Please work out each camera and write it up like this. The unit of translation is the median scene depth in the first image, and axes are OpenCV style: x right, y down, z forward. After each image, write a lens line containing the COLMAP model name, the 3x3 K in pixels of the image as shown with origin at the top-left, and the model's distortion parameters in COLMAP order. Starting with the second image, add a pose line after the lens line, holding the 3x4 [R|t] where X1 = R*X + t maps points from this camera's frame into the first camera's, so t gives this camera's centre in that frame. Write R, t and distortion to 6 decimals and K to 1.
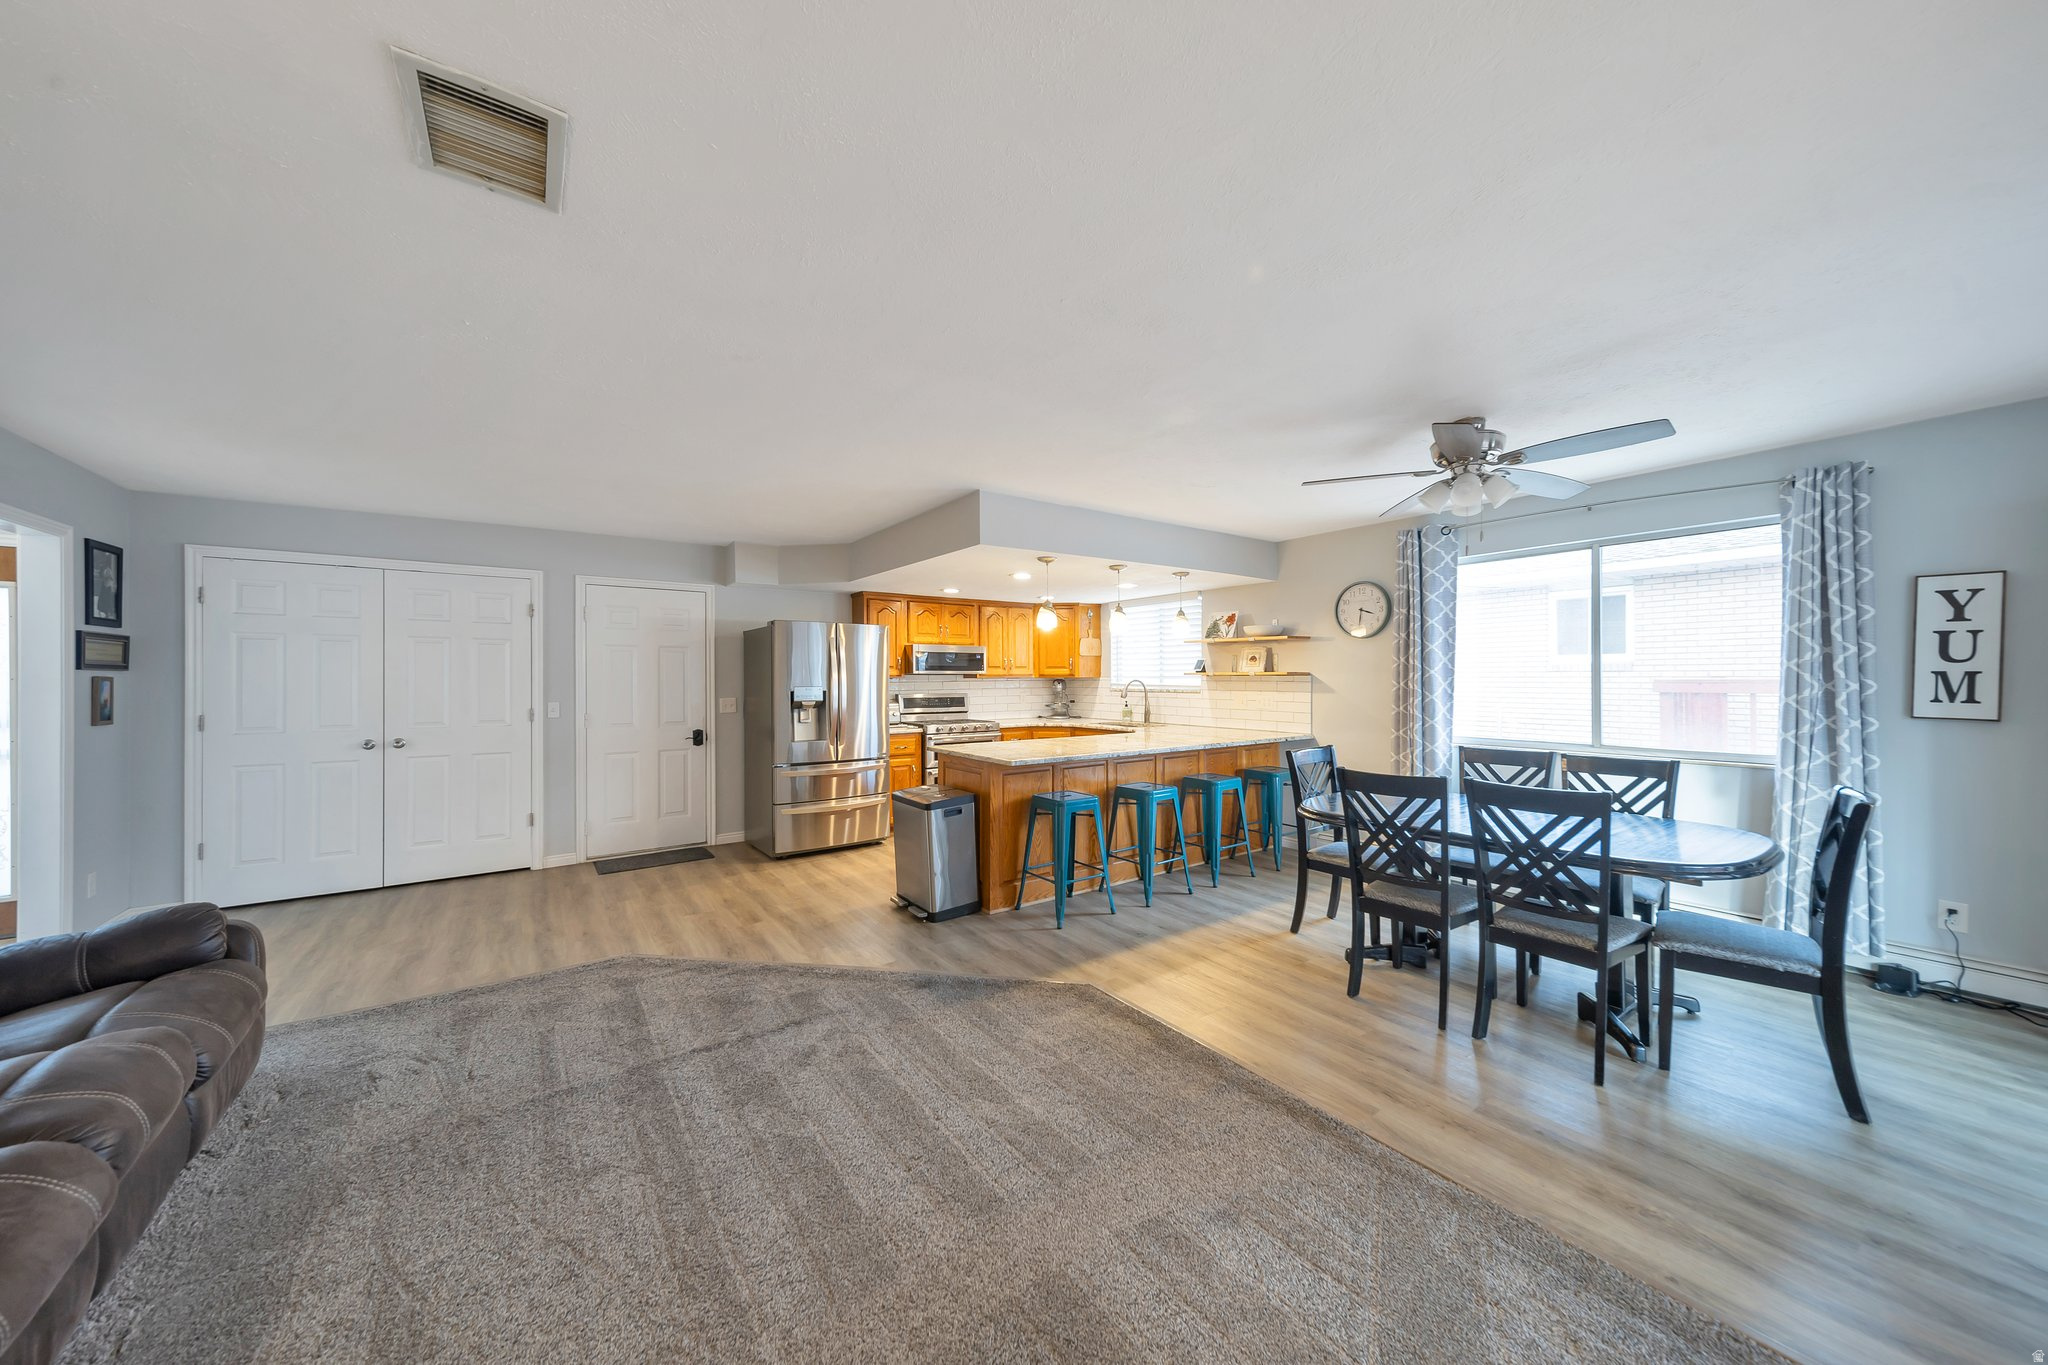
lens RADIAL K [[702.7, 0, 1042.6], [0, 702.7, 686.6], [0, 0, 1]] dist [0.012729, -0.000367]
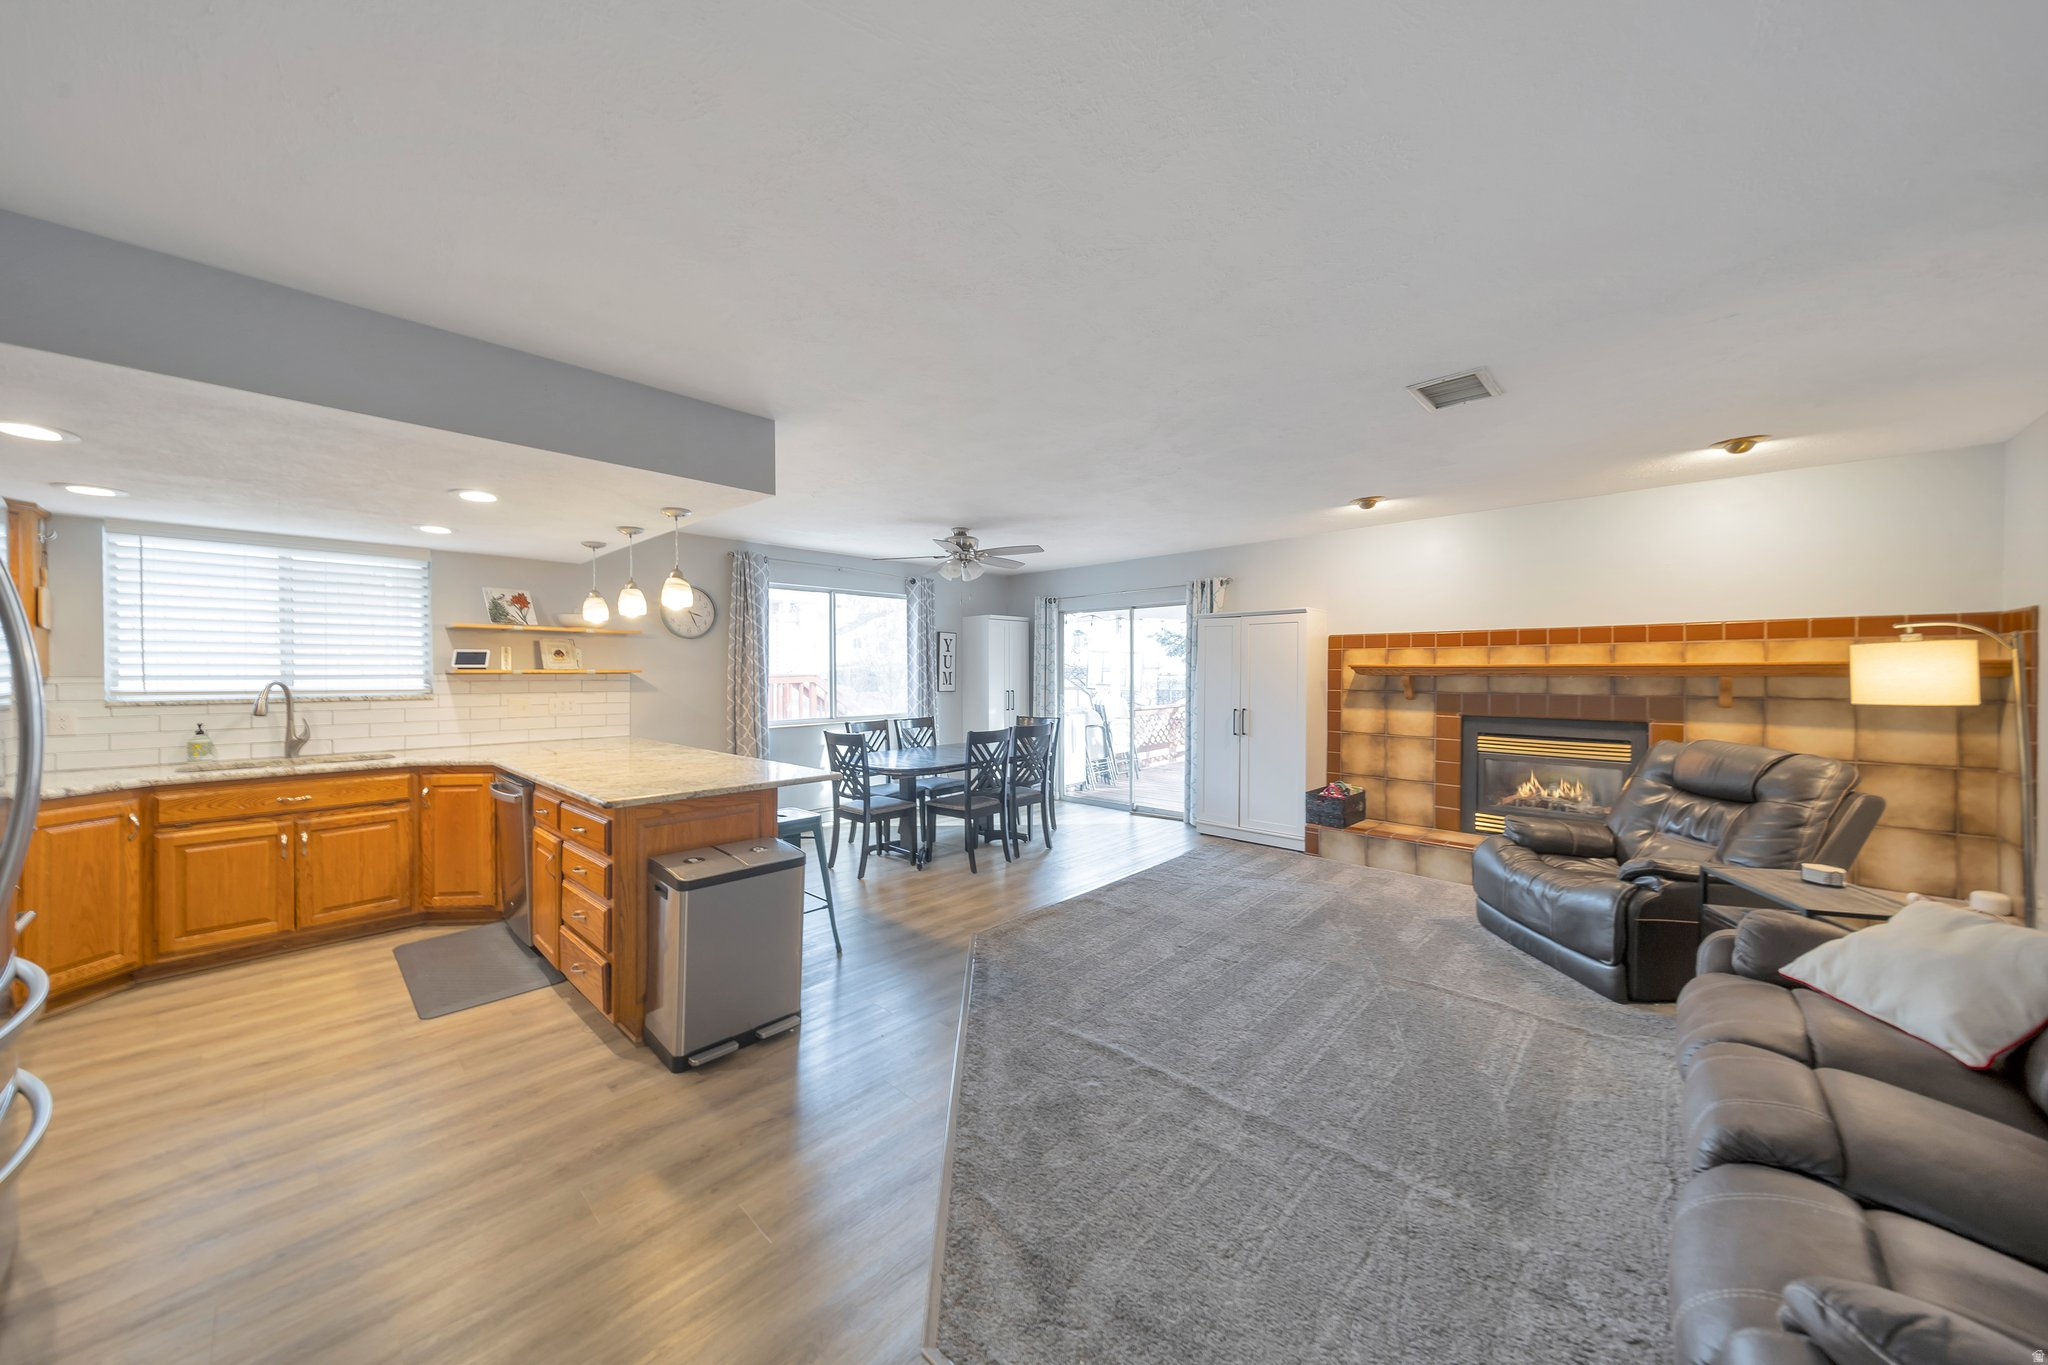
lens RADIAL K [[702.7, 0, 1012.8], [0, 702.7, 669.6], [0, 0, 1]] dist [0.012729, -0.000367]
pose [[-0.163815, 0.008530, 0.986454, -0.616863], [0.019589, 0.999794, -0.005392, -0.006030], [-0.986297, 0.018441, -0.163948, 0.625563]]
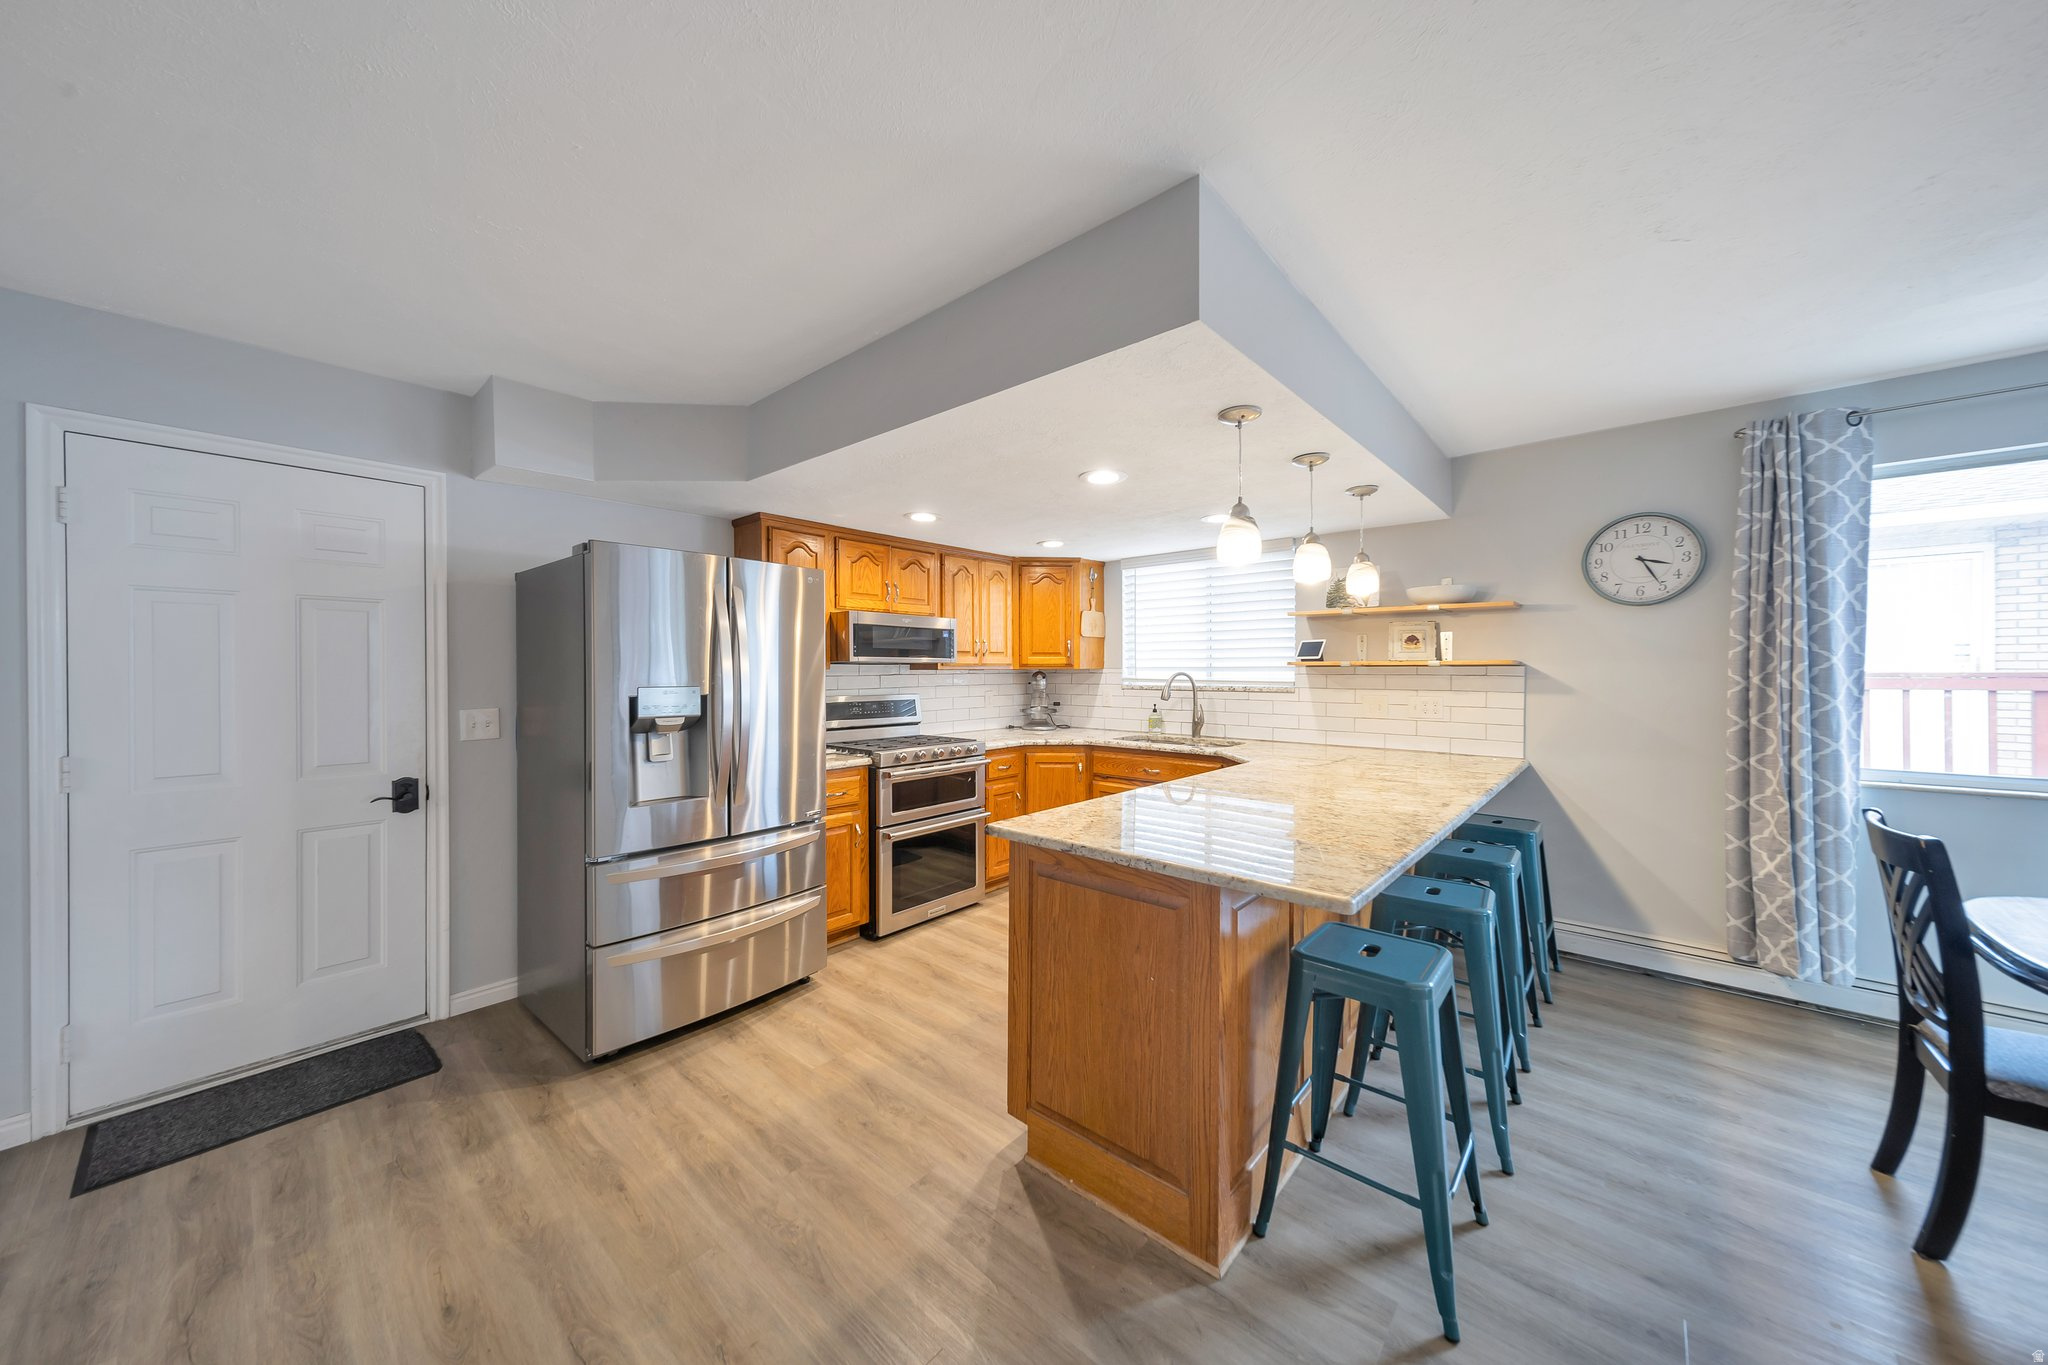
lens RADIAL K [[702.7, 0, 1016.5], [0, 702.7, 679.2], [0, 0, 1]] dist [0.012729, -0.000367]
pose [[0.978550, -0.000863, 0.206010, -0.189116], [0.000954, 0.999999, -0.000343, -0.004007], [-0.206009, 0.000532, 0.978550, 0.456399]]
